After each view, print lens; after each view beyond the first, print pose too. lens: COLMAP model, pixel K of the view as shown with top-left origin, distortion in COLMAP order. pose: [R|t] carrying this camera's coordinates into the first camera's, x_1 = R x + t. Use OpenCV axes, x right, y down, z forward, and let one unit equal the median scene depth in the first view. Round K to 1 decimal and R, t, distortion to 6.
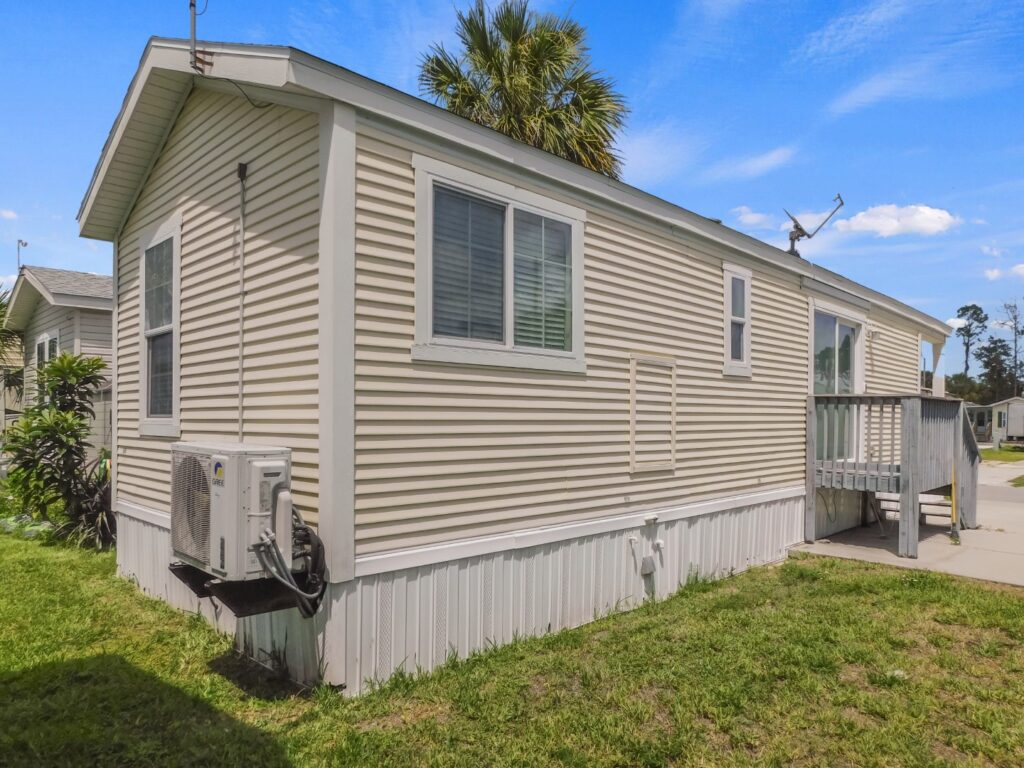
lens RADIAL K [[699.0, 0, 516.9], [0, 699.0, 423.5], [0, 0, 1]] dist [-0.065529, 0.056659]
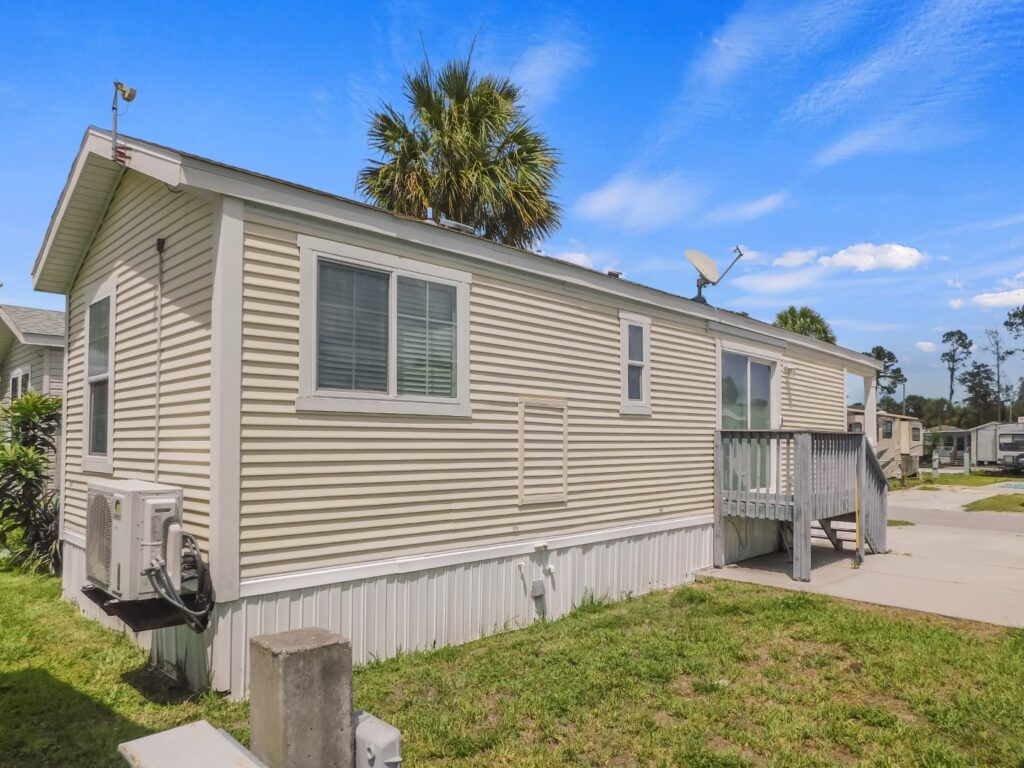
lens RADIAL K [[699.0, 0, 516.9], [0, 699.0, 423.5], [0, 0, 1]] dist [-0.065529, 0.056659]
pose [[0.999973, -0.002024, 0.007011, 0.145053], [0.002269, 0.999382, -0.035089, -0.018989], [-0.006936, 0.035104, 0.999360, -0.112680]]
